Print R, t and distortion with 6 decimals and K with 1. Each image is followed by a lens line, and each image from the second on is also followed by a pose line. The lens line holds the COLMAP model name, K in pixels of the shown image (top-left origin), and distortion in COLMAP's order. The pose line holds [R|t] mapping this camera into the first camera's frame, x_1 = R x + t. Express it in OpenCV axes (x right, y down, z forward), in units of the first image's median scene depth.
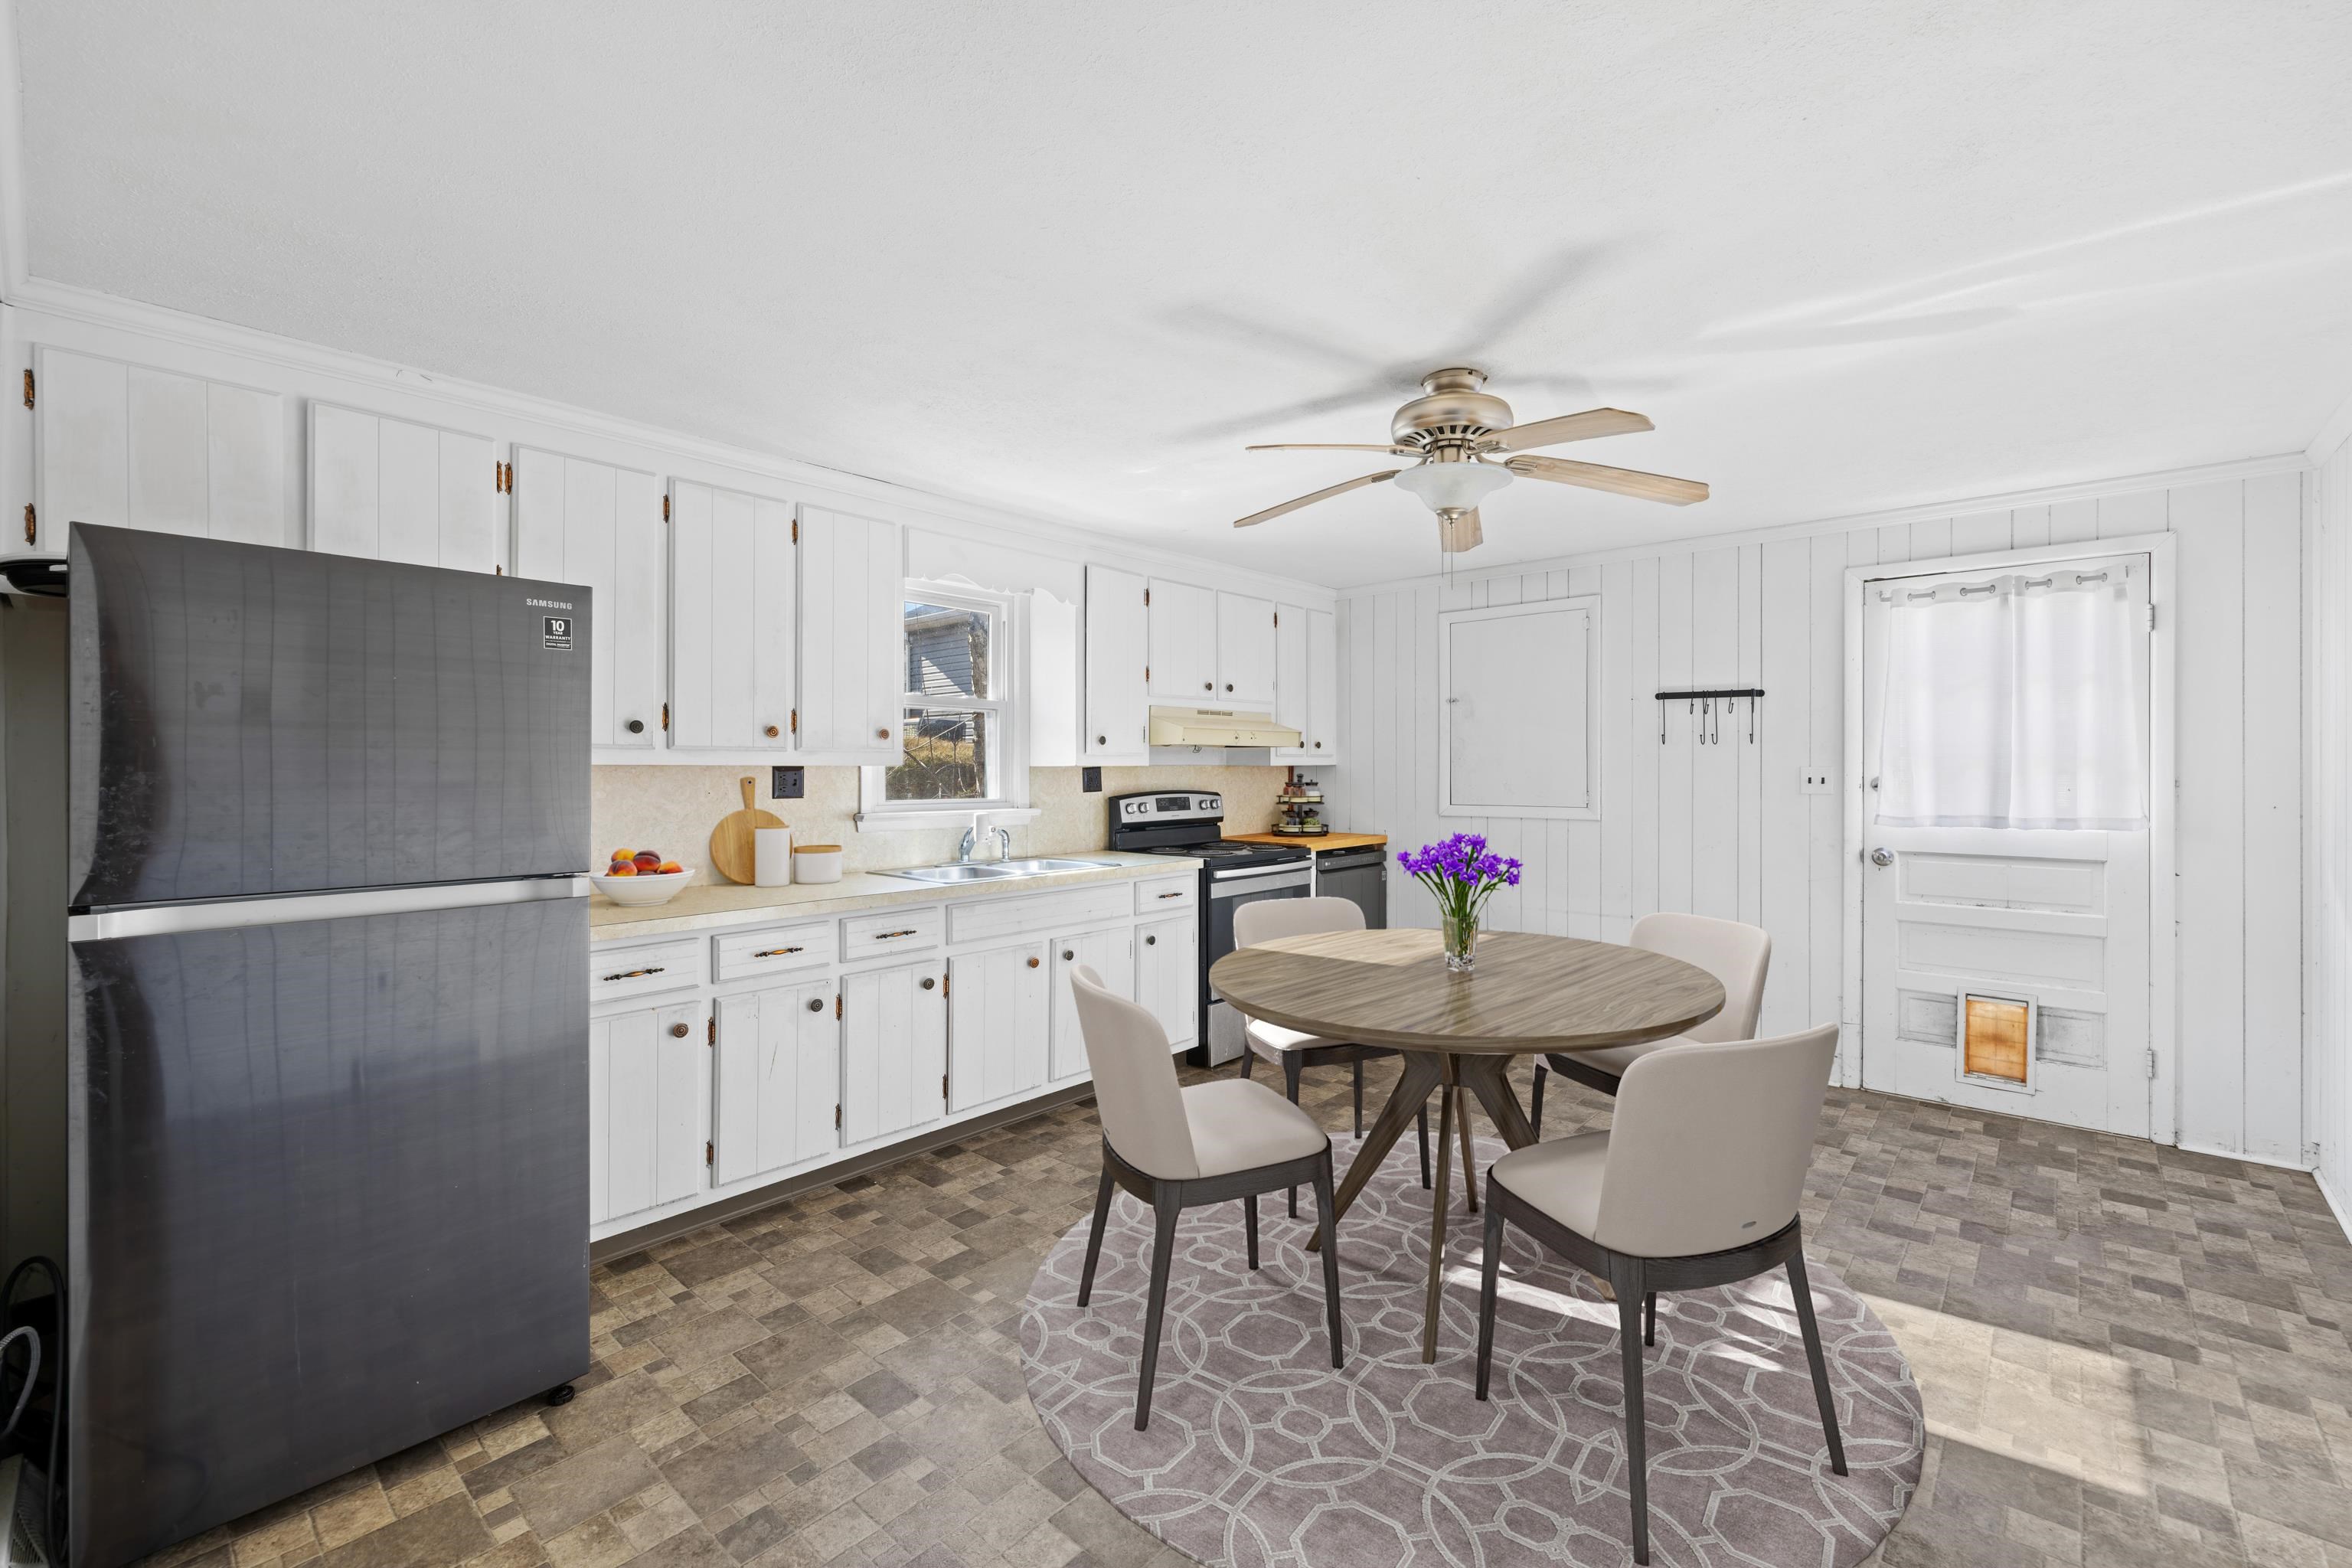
lens RADIAL K [[985.3, 0, 1220.2], [0, 985.3, 761.9], [0, 0, 1]] dist [-0.015214, -0.000062]
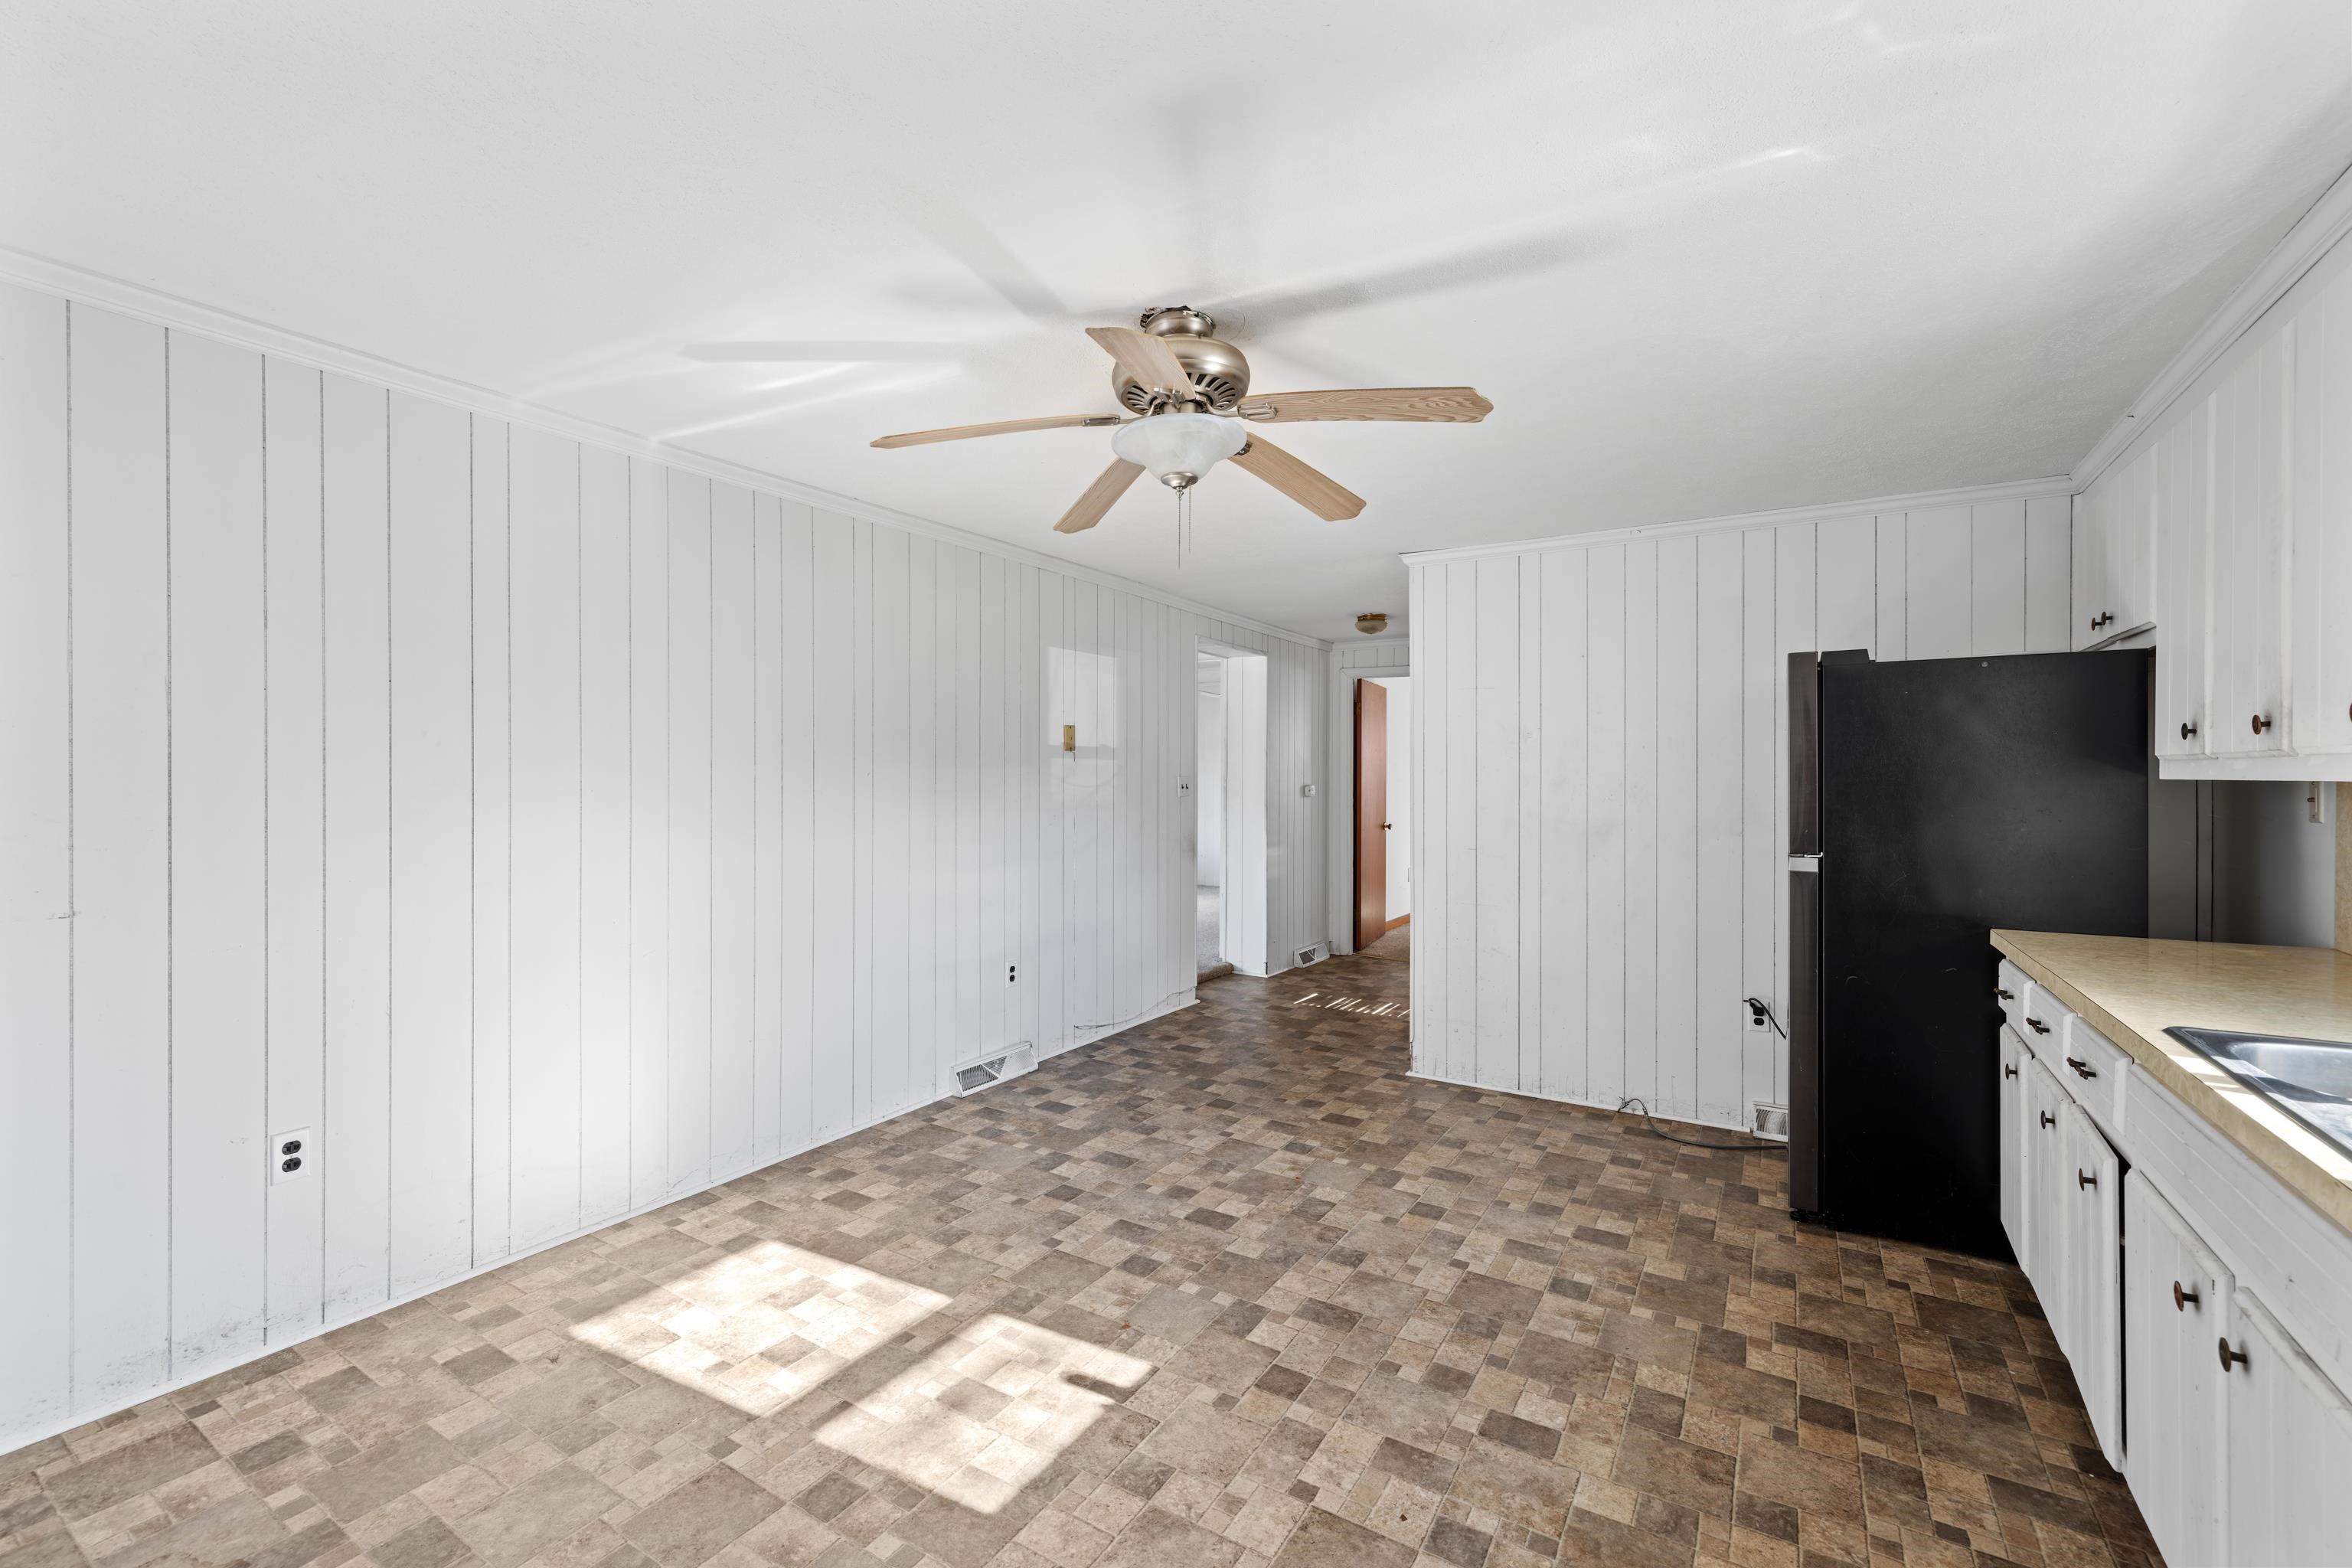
lens RADIAL K [[985.3, 0, 1195.8], [0, 985.3, 774.5], [0, 0, 1]] dist [-0.015214, -0.000062]
pose [[-0.988712, -0.002046, -0.149814, 0.218612], [-0.000060, 0.999912, -0.013263, 0.005998], [0.149828, -0.013105, -0.988625, 1.171726]]
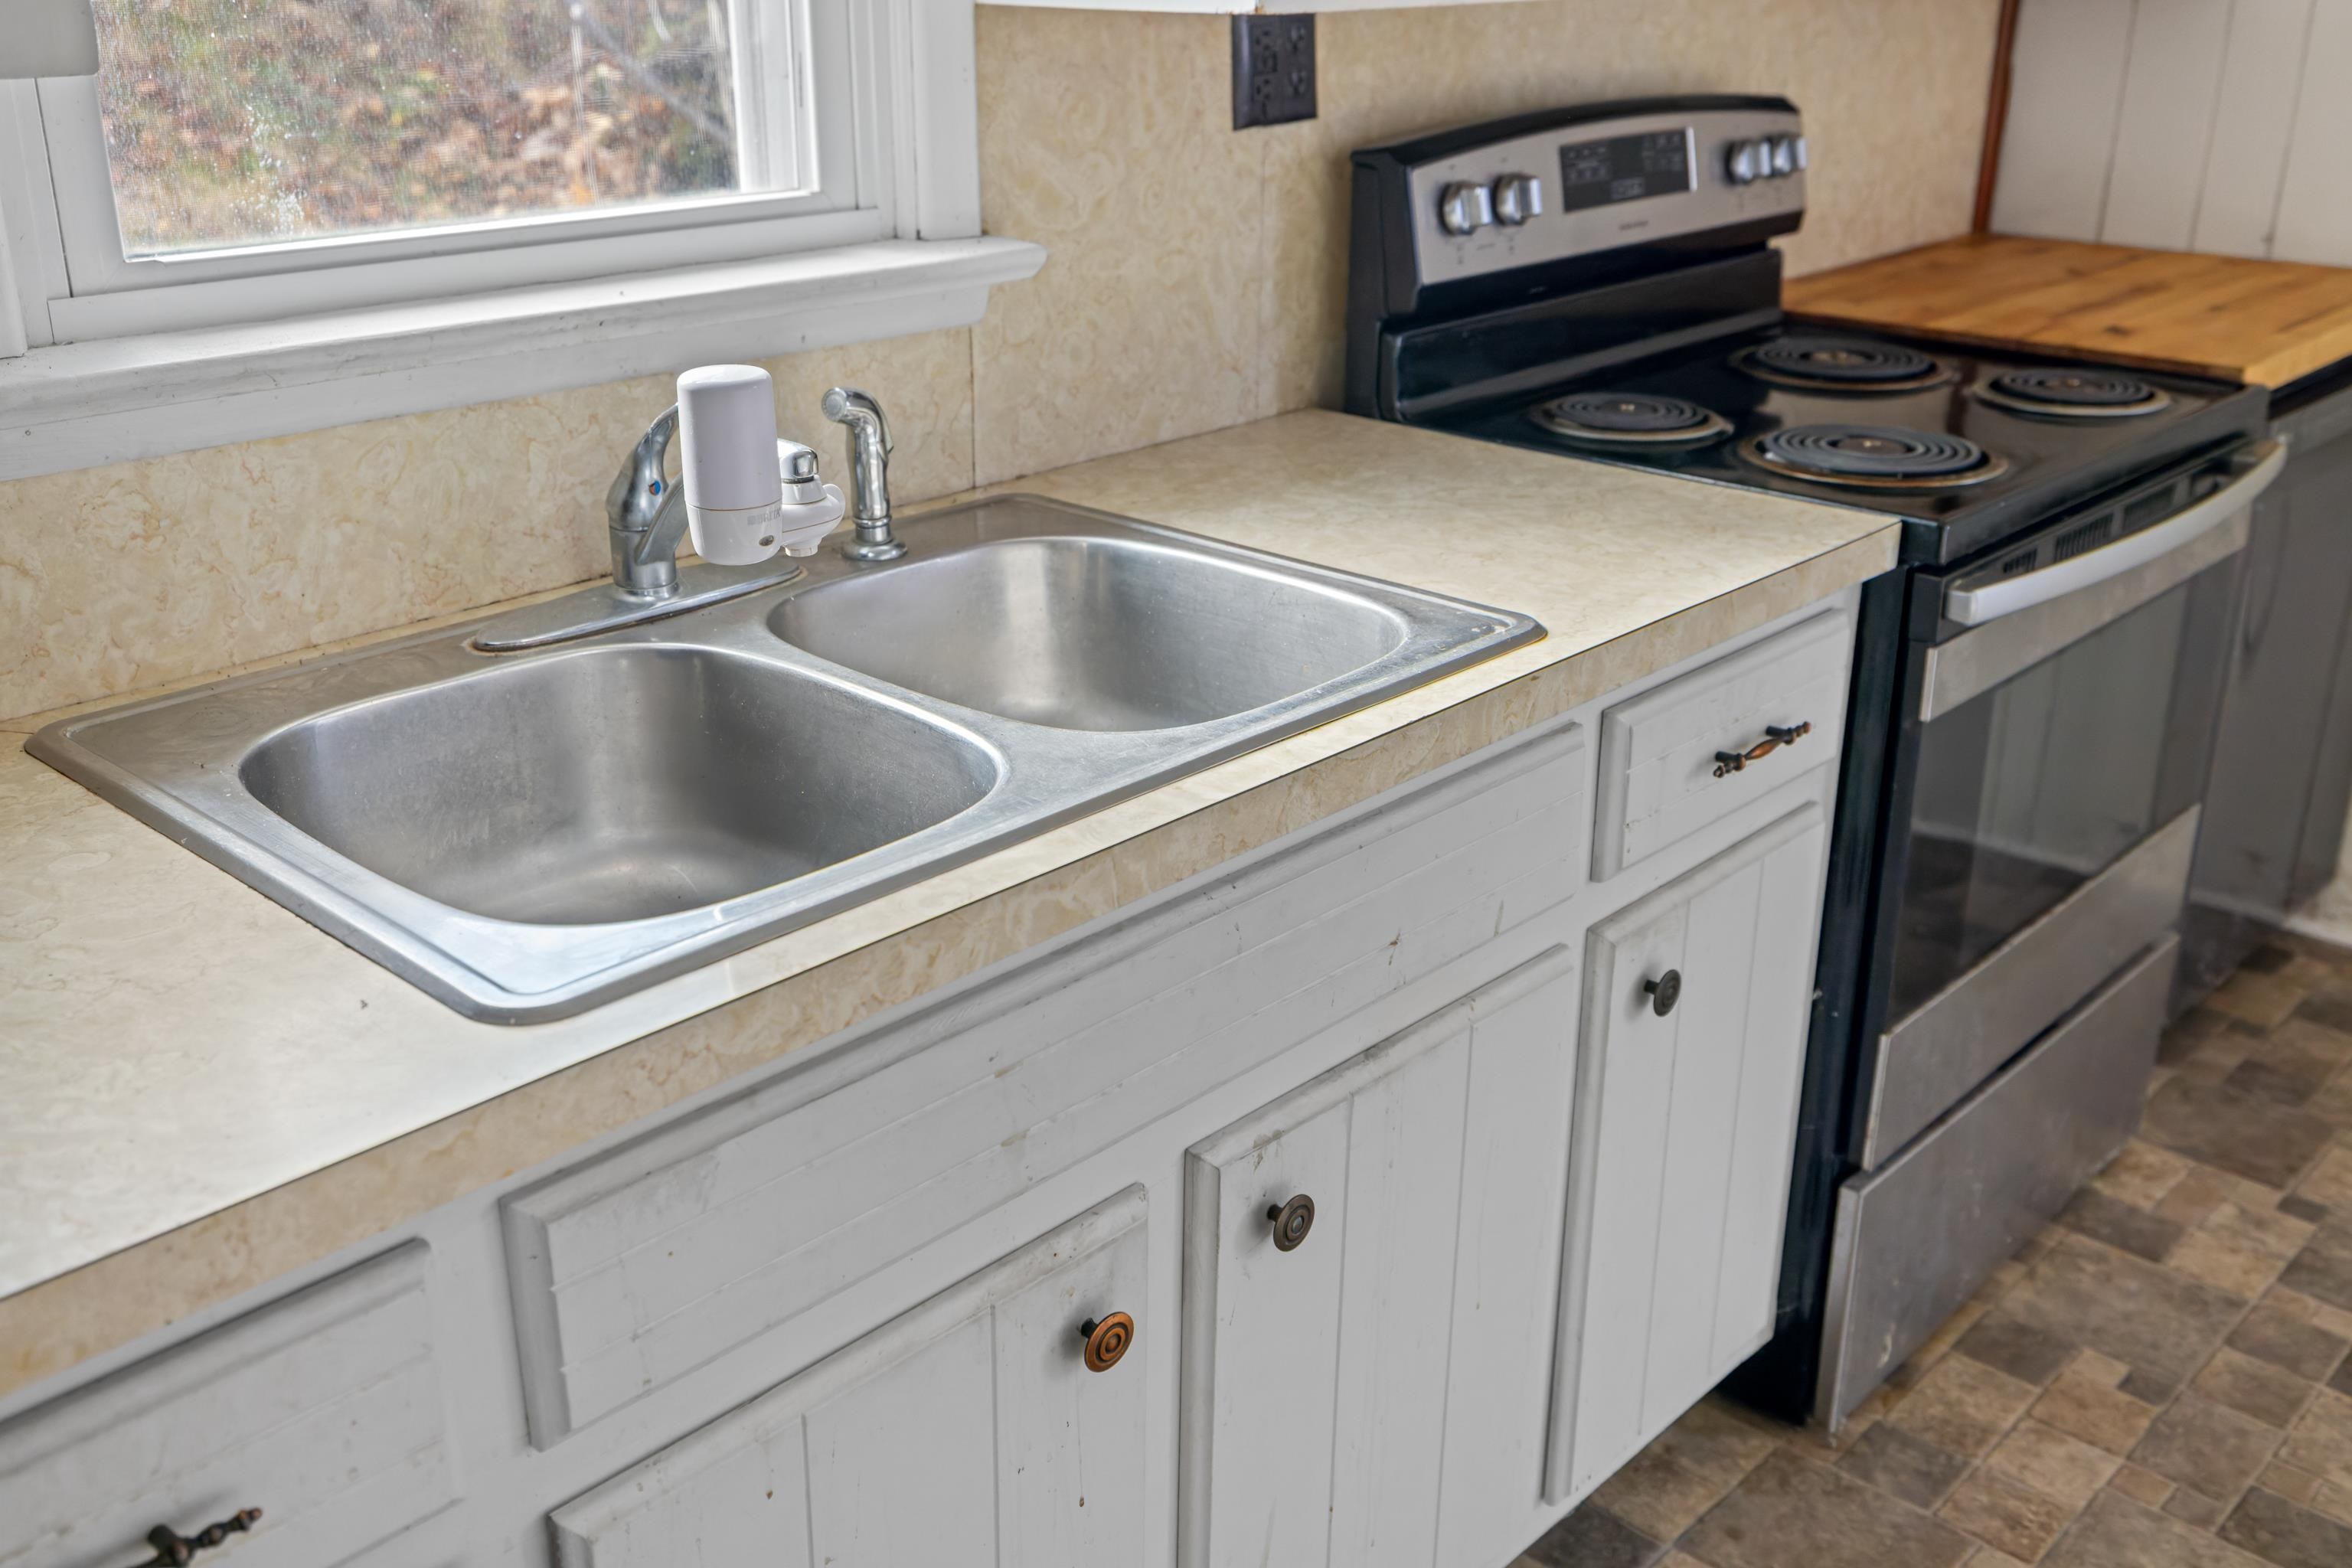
lens RADIAL K [[2223.4, 0, 1162.0], [0, 2223.4, 777.8], [0, 0, 1]] dist [0.000105, 0.000000]
pose [[0.998043, 0.024861, -0.057383, -0.143975], [-0.001722, 0.928165, 0.372164, -0.016728], [0.062513, -0.371337, 0.926391, 0.620546]]
